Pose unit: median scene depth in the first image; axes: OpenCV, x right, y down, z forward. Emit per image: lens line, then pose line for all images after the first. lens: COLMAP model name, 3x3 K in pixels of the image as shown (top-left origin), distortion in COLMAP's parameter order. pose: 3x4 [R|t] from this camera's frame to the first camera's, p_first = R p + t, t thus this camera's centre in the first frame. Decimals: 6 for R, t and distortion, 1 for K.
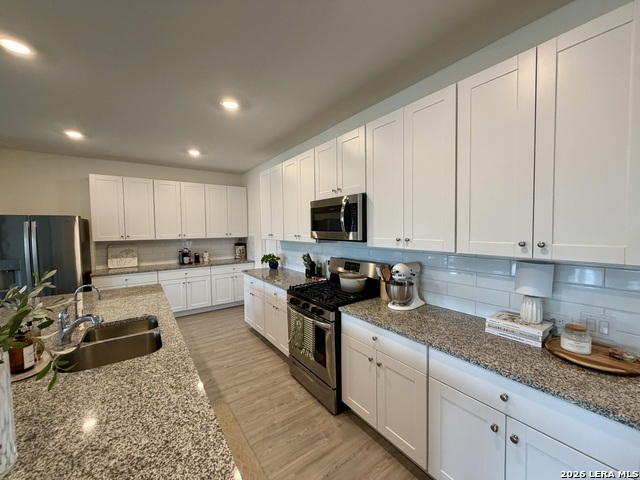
lens RADIAL K [[258.8, 0, 315.5], [0, 258.8, 238.3], [0, 0, 1]] dist [-0.002522, -0.000204]
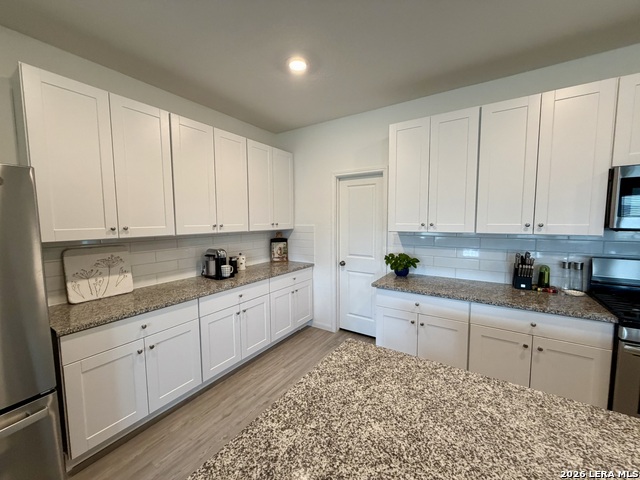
lens RADIAL K [[258.8, 0, 315.5], [0, 258.8, 238.3], [0, 0, 1]] dist [-0.002522, -0.000204]
pose [[0.932844, -0.022267, 0.359593, -0.564022], [0.011791, 0.999440, 0.031300, -0.001549], [-0.360088, -0.024958, 0.932584, 0.444737]]
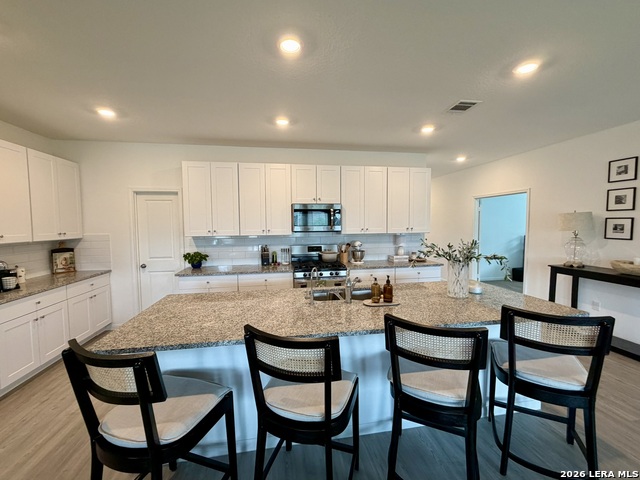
lens RADIAL K [[258.8, 0, 315.5], [0, 258.8, 238.3], [0, 0, 1]] dist [-0.002522, -0.000204]
pose [[0.429601, -0.043644, 0.901963, -0.761271], [0.042590, 0.998699, 0.028039, 0.002845], [-0.902014, 0.026369, 0.430901, 0.206256]]
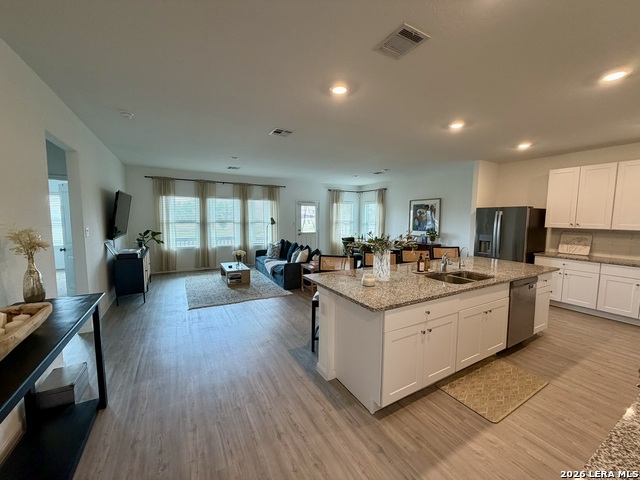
lens RADIAL K [[258.8, 0, 315.5], [0, 258.8, 238.3], [0, 0, 1]] dist [-0.002522, -0.000204]
pose [[-0.103537, 0.097189, -0.989866, 0.401581], [-0.049651, 0.993469, 0.102736, -0.006522], [0.993386, 0.059785, -0.098035, 0.061956]]
